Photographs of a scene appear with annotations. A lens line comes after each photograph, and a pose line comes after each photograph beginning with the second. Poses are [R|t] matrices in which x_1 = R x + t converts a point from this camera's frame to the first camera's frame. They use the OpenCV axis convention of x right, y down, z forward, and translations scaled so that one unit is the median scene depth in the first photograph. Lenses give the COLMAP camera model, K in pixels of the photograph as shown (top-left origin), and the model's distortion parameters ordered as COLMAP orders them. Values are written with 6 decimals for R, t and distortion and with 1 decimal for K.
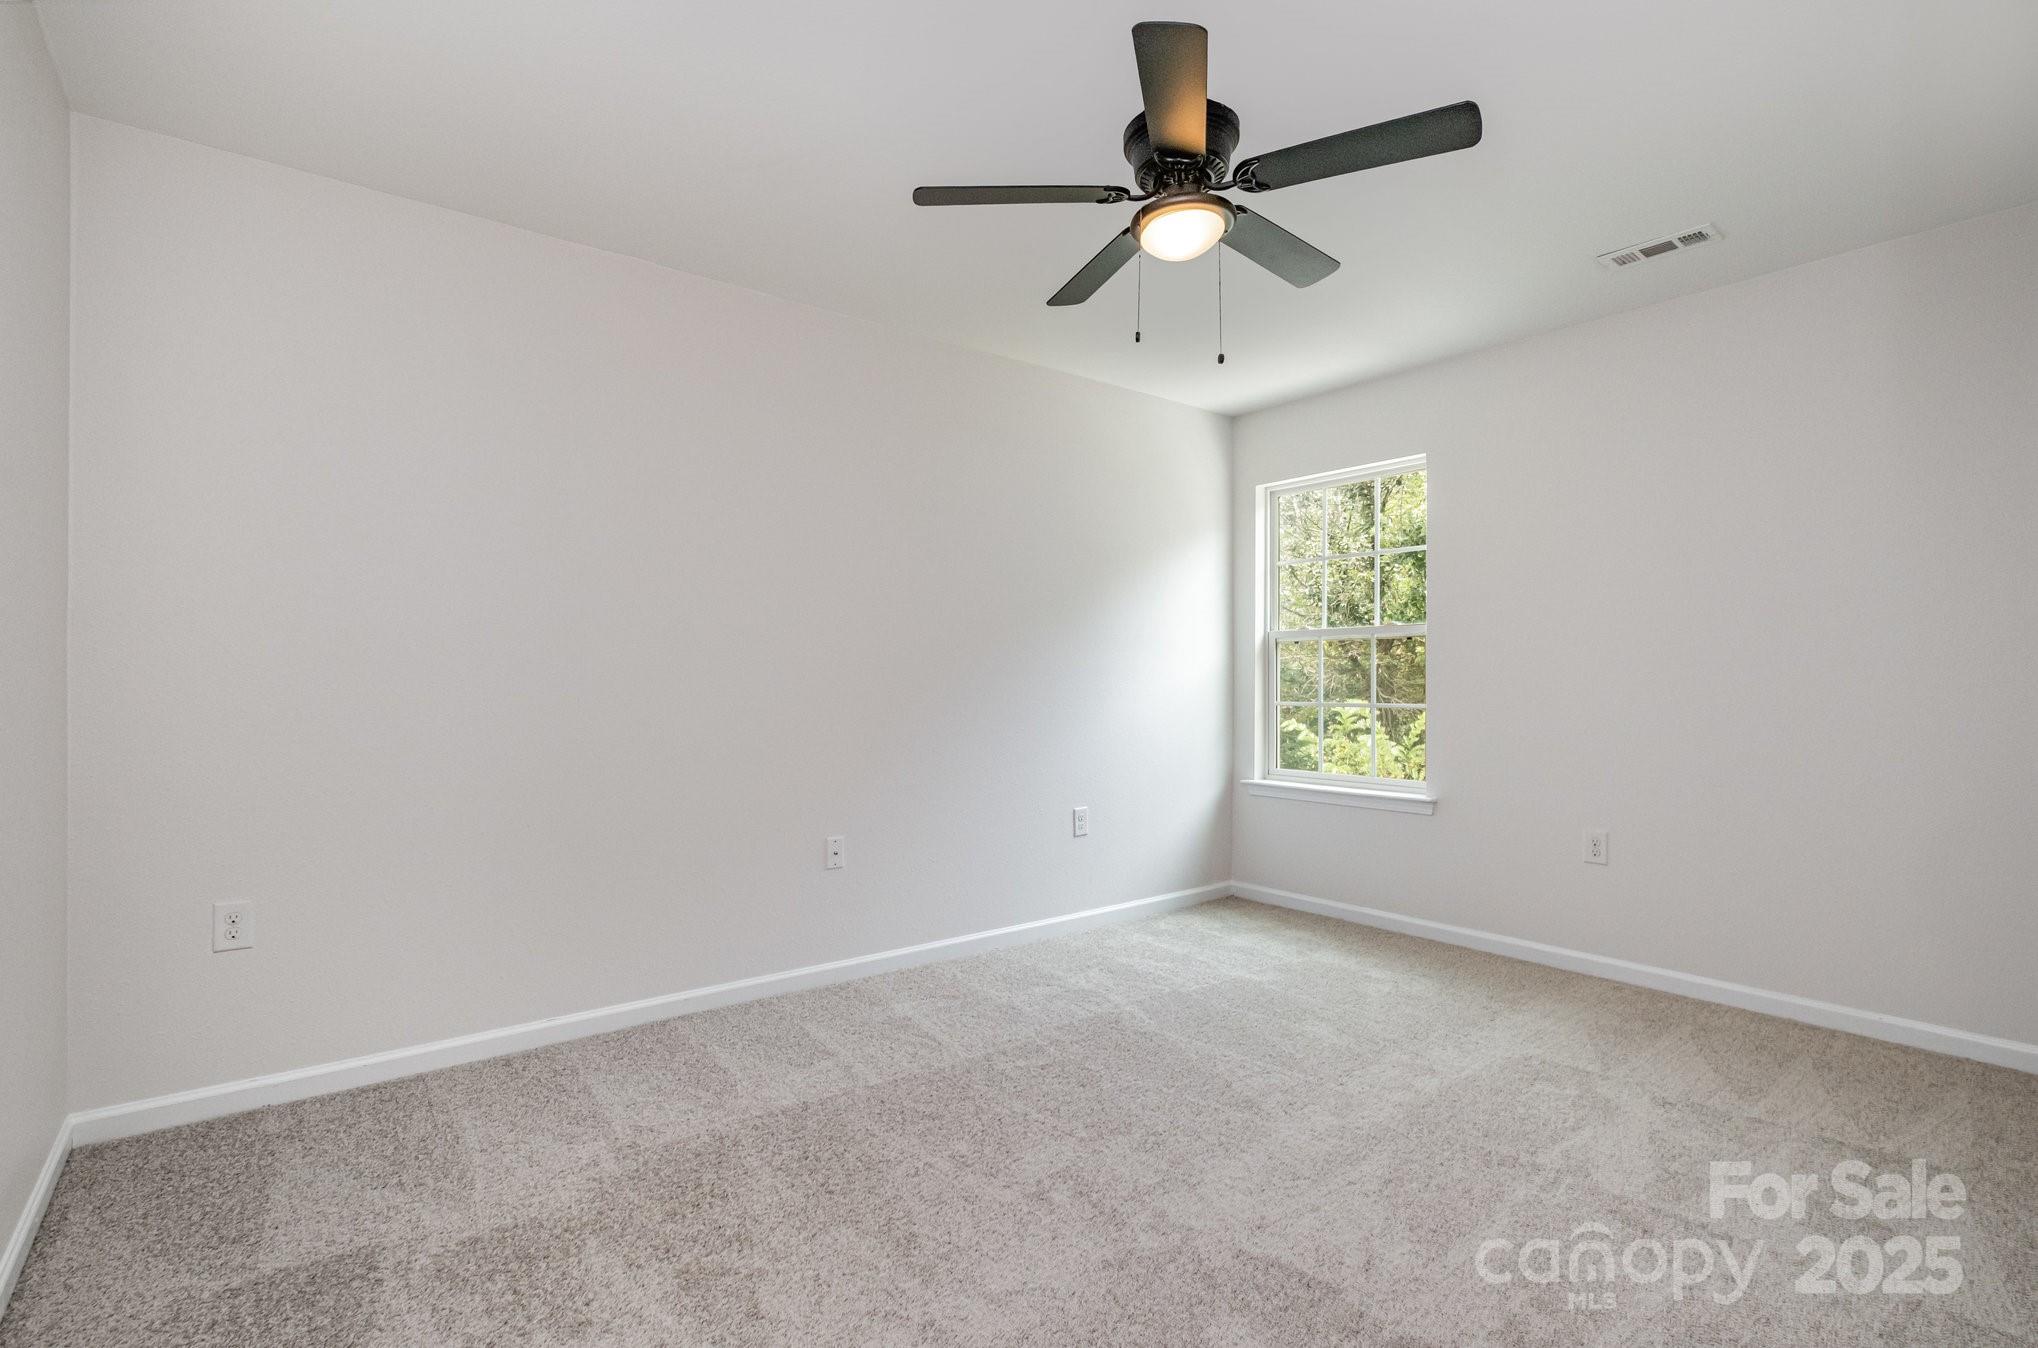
lens RADIAL K [[925.3, 0, 1019.0], [0, 925.3, 674.0], [0, 0, 1]] dist [-0.000400, -0.000009]
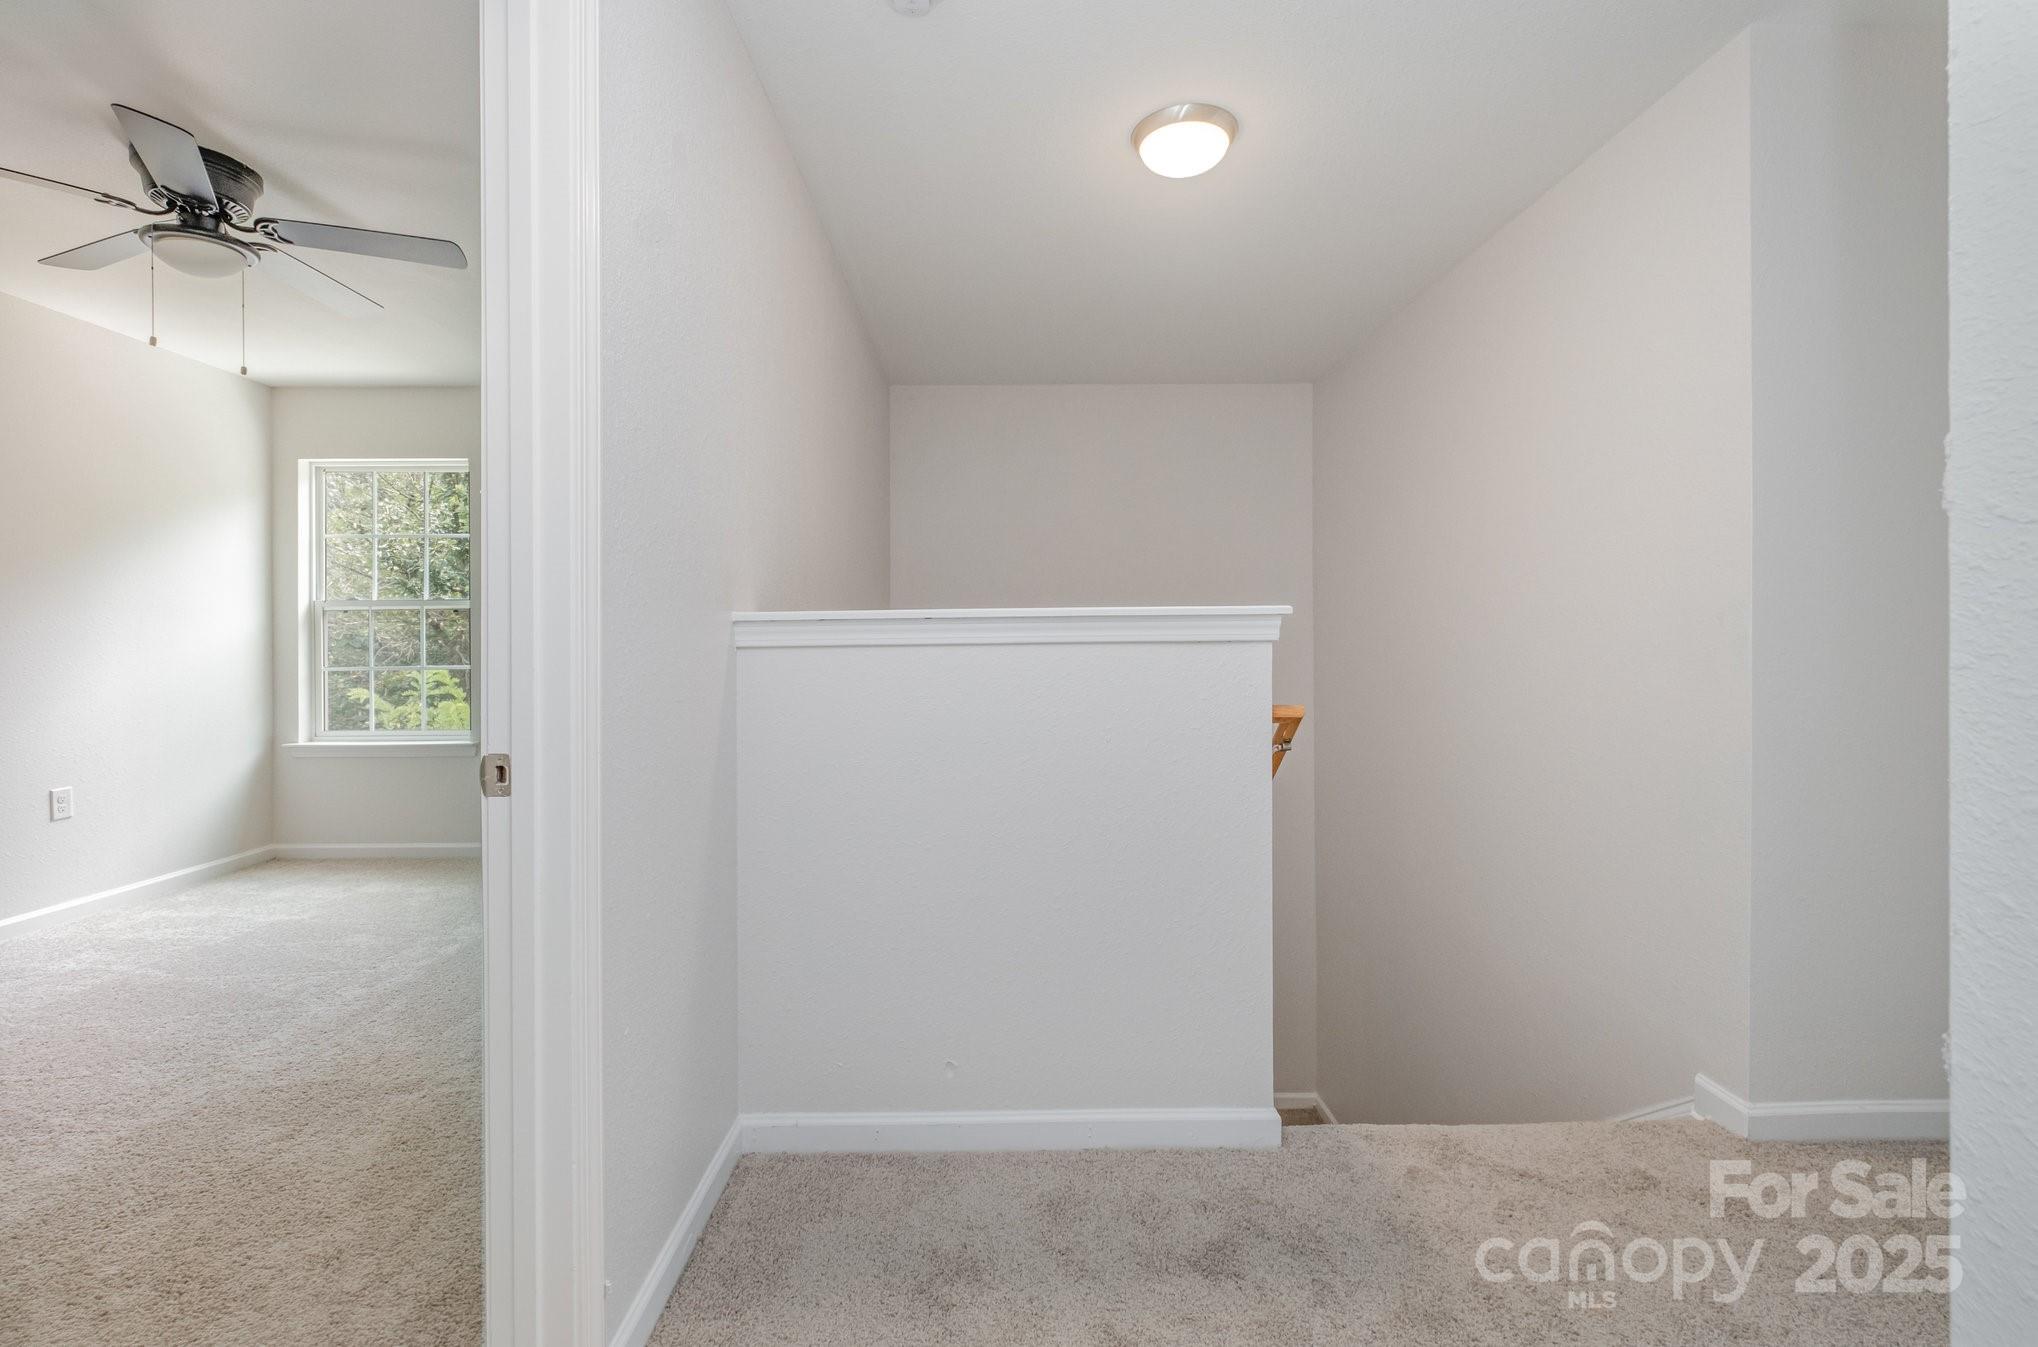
lens RADIAL K [[912.2, 0, 1009.7], [0, 912.2, 651.3], [0, 0, 1]] dist [-0.001838, 0.000276]
pose [[0.627255, -0.008339, 0.778769, -0.044081], [-0.001105, 0.999932, 0.011598, -0.000798], [-0.778813, -0.008135, 0.627203, -0.281517]]
